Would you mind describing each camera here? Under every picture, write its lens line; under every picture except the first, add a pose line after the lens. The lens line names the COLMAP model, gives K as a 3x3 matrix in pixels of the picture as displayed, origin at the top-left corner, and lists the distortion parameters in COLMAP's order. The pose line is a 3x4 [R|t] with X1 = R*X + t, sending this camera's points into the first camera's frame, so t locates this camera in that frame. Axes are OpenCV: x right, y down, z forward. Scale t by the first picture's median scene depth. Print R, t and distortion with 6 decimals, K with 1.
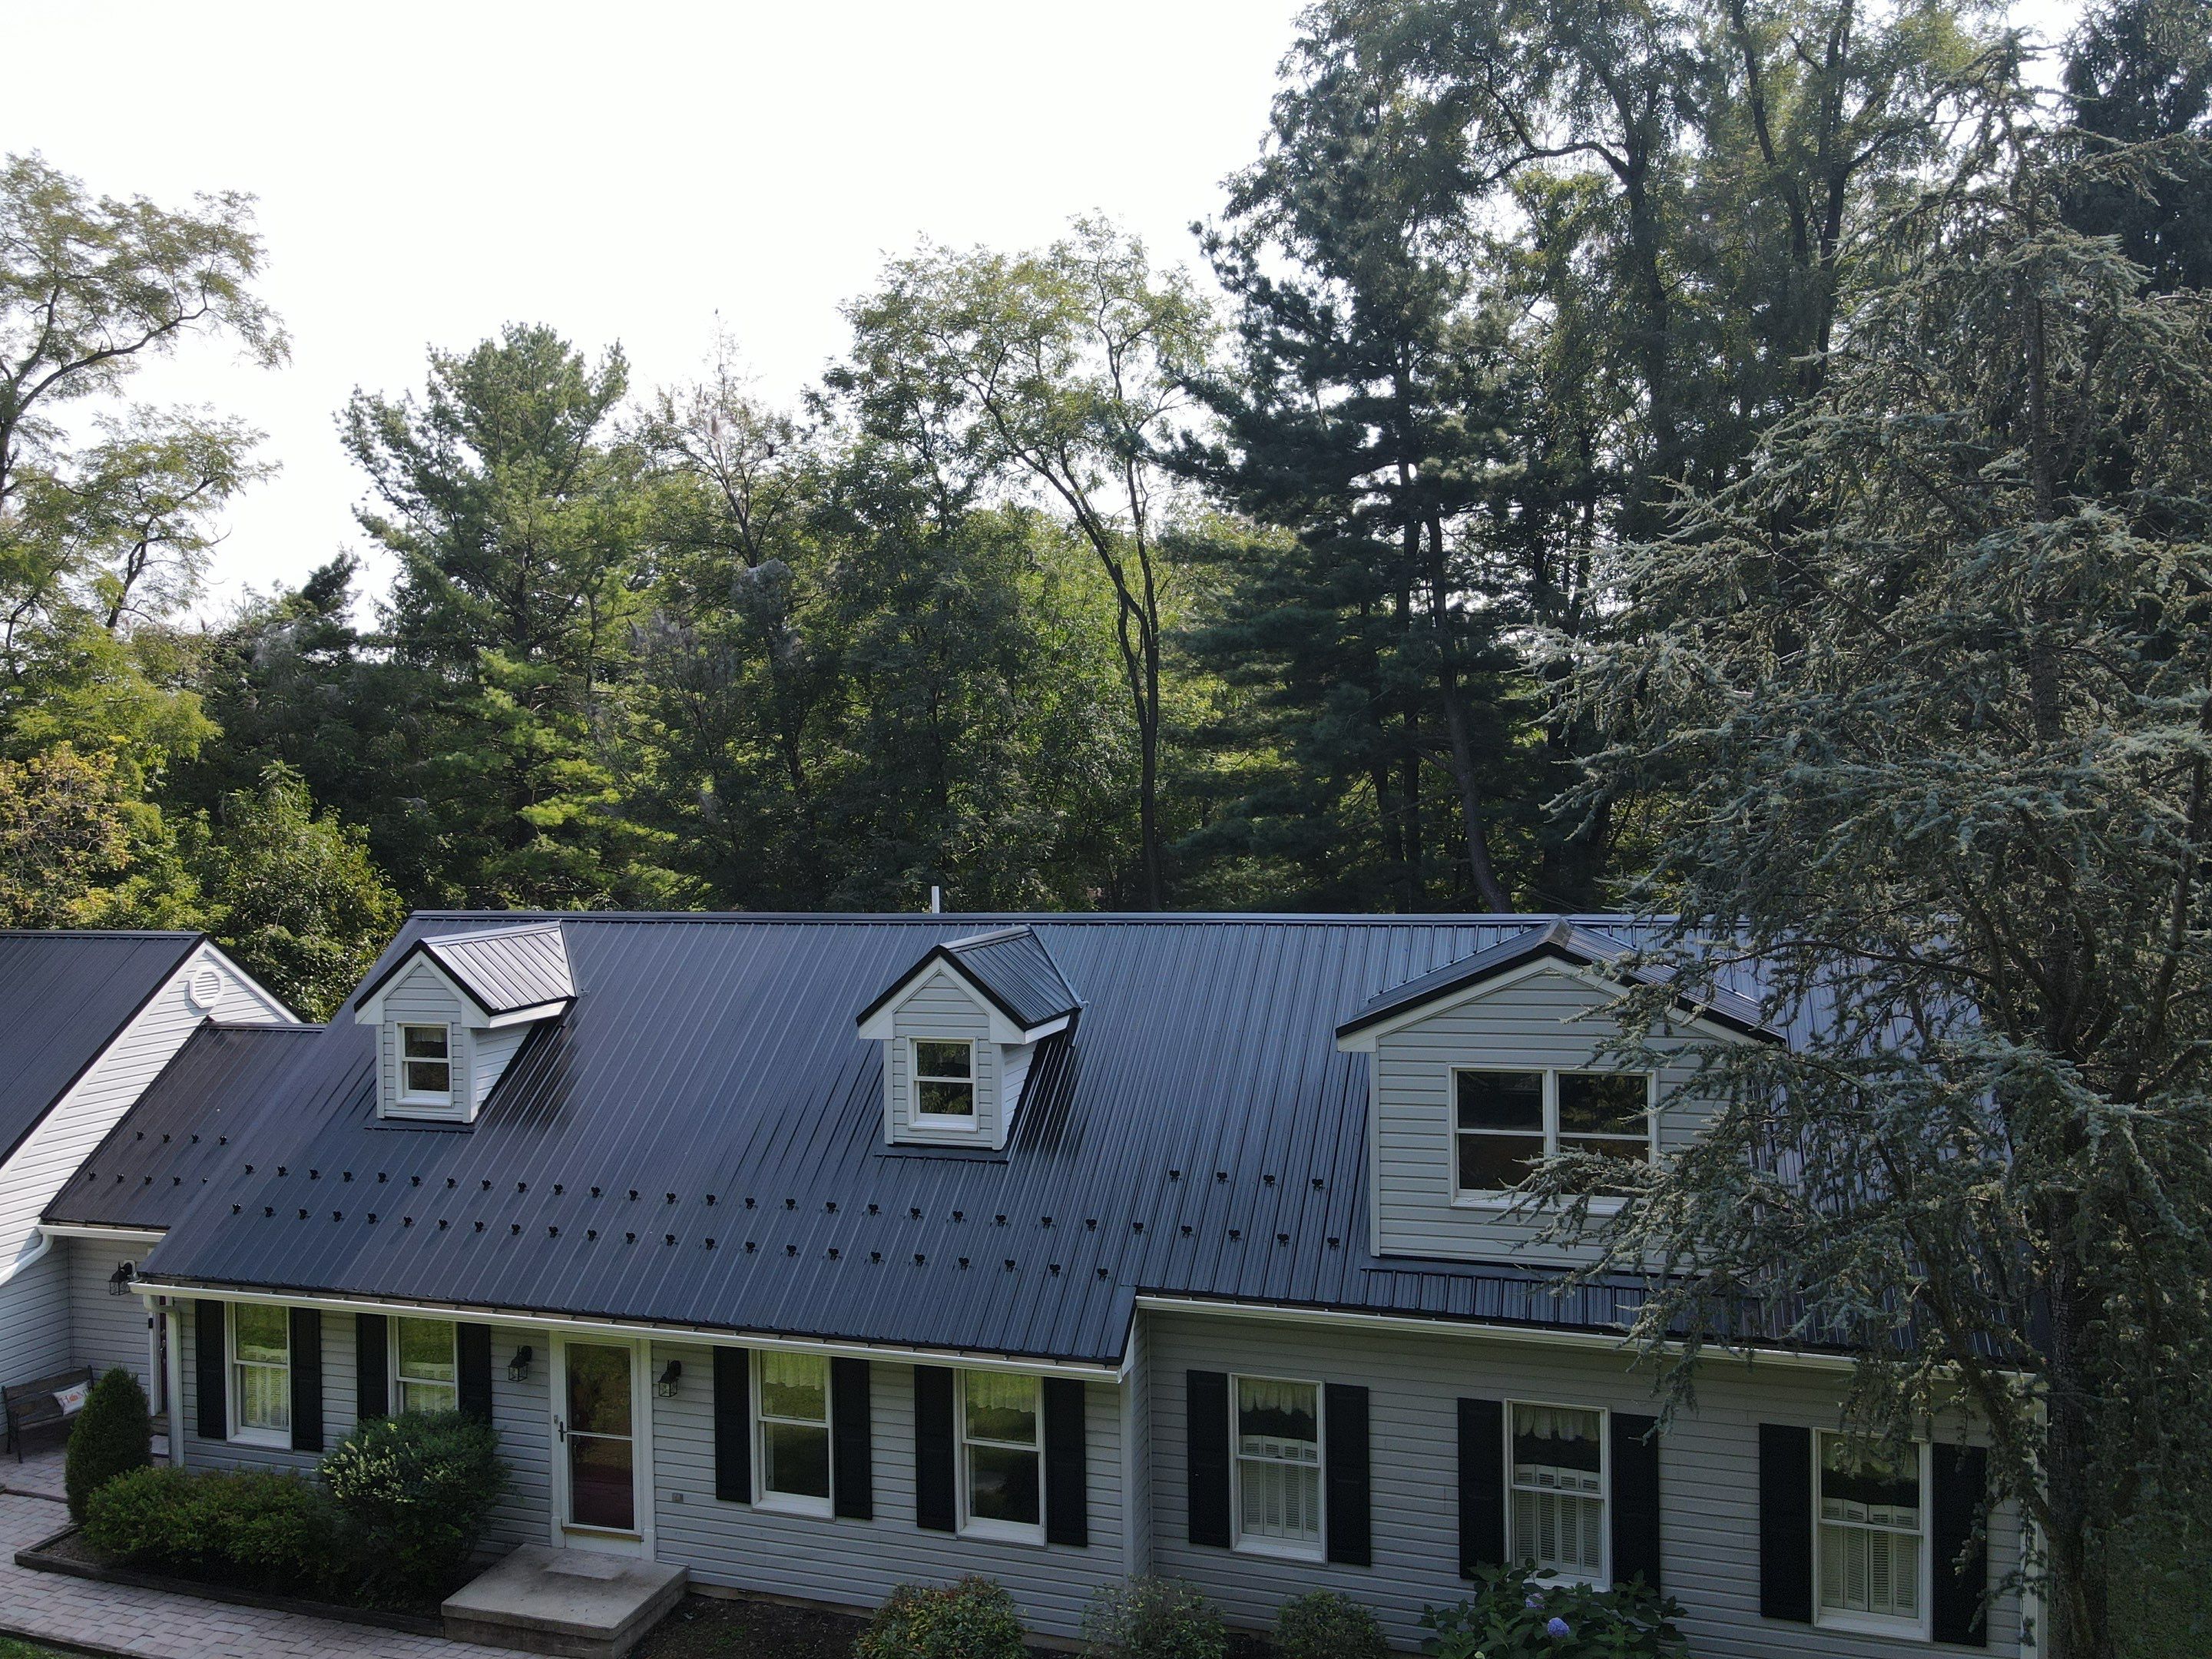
lens RADIAL K [[1623.9, 0, 1090.6], [0, 1623.9, 831.5], [0, 0, 1]] dist [0.008147, 0.010968]
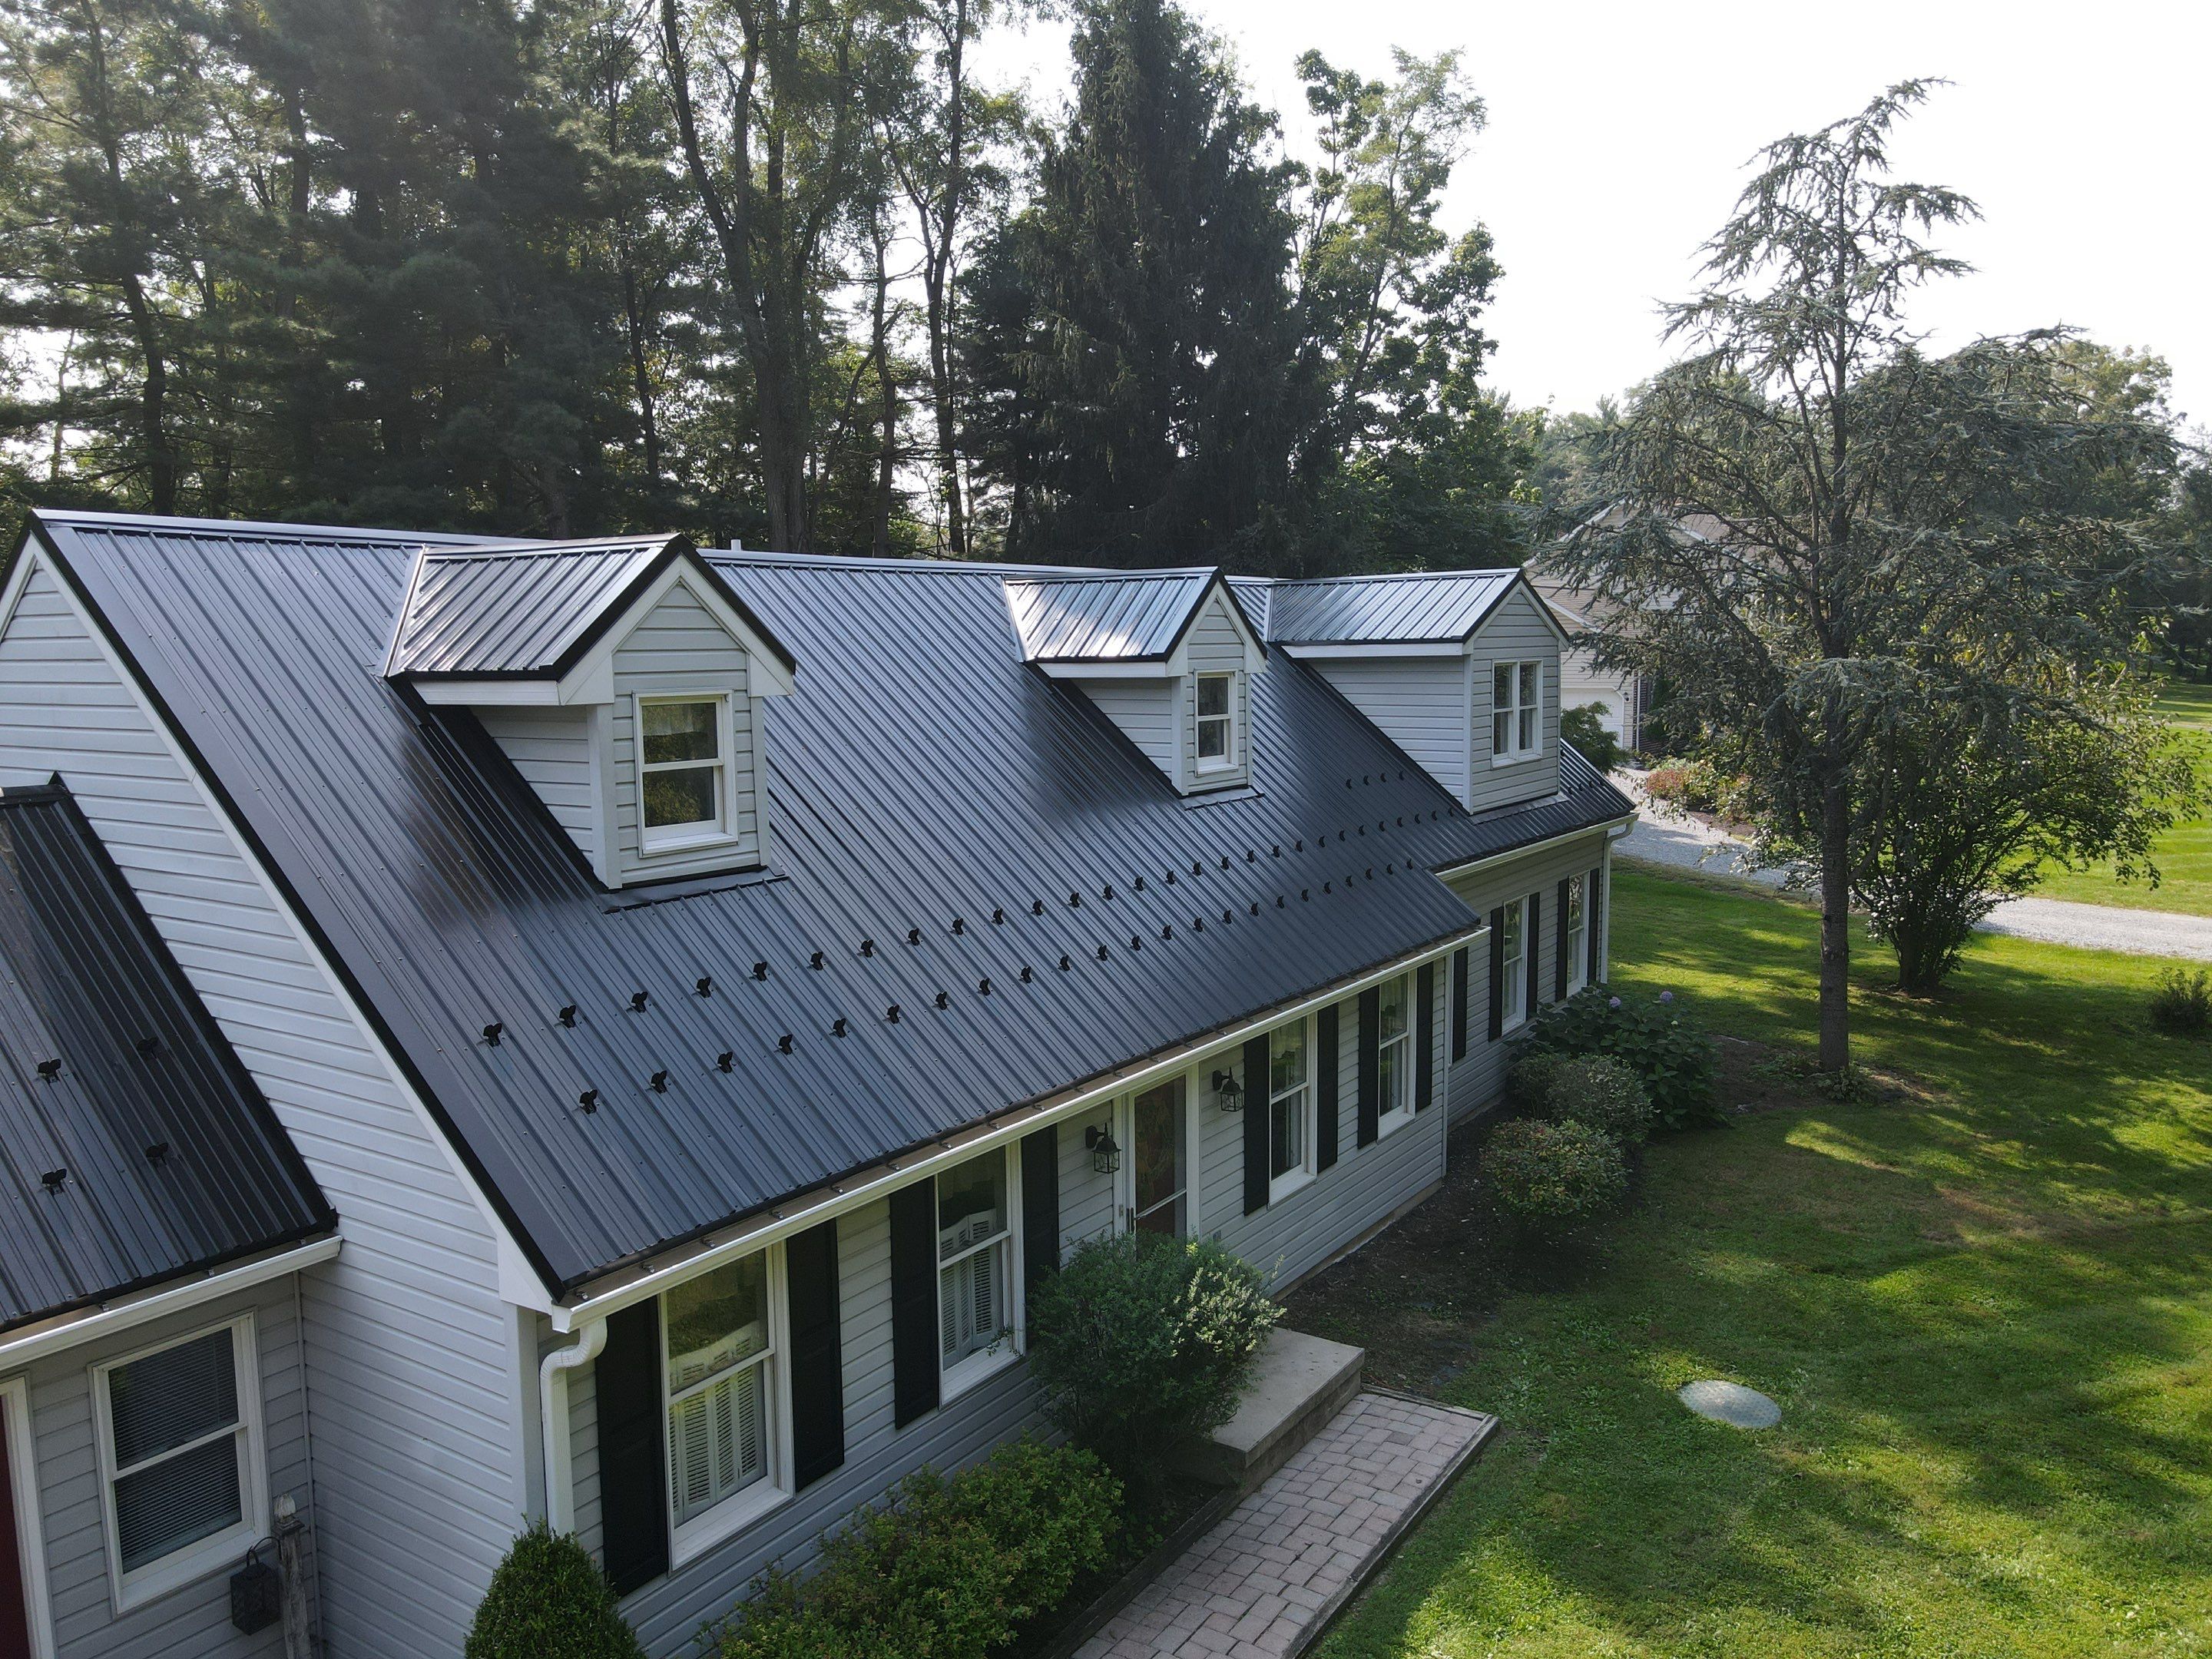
lens RADIAL K [[1623.9, 0, 1095.1], [0, 1623.9, 826.2], [0, 0, 1]] dist [0.008147, 0.010968]
pose [[0.285274, -0.092830, 0.953940, -1.022152], [0.024810, 0.995680, 0.089472, 0.134445], [-0.958125, -0.001857, 0.286345, 0.831973]]
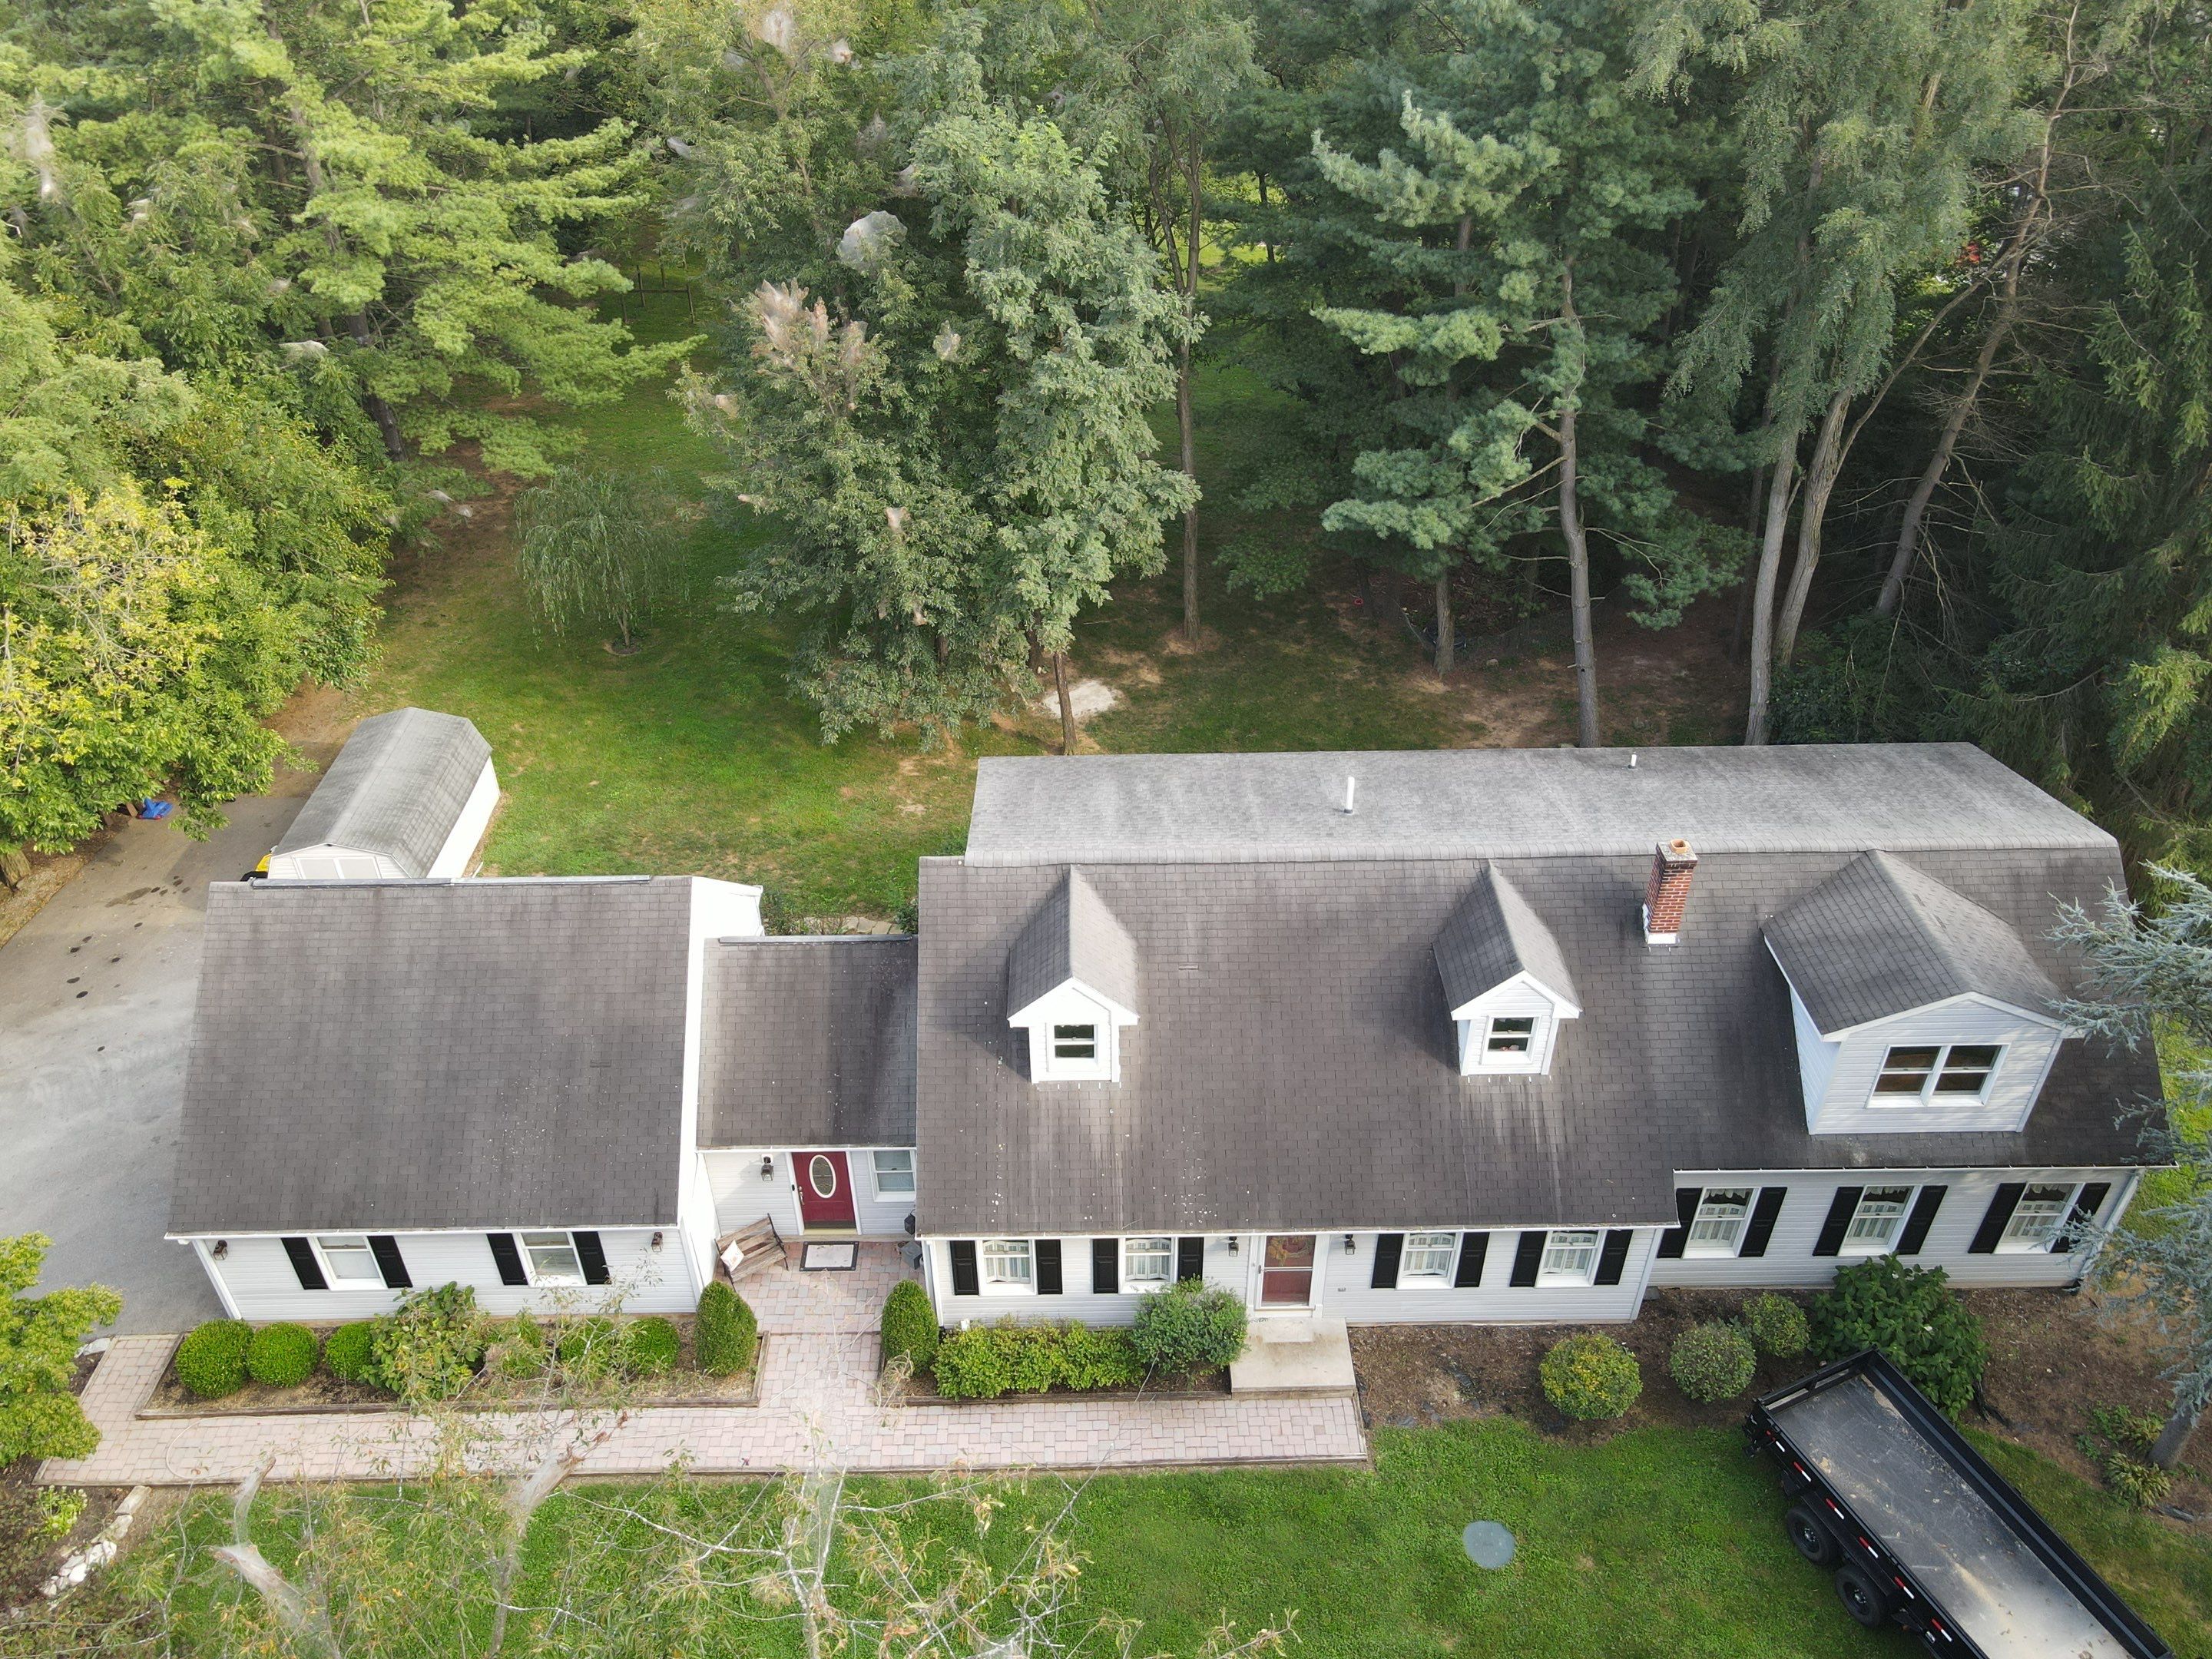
lens RADIAL K [[1623.9, 0, 1095.4], [0, 1623.9, 835.0], [0, 0, 1]] dist [0.008147, 0.010968]
pose [[0.948544, -0.179964, 0.260533, -0.810724], [-0.000642, 0.821696, 0.569925, -0.843349], [-0.316645, -0.540767, 0.779300, 0.094847]]
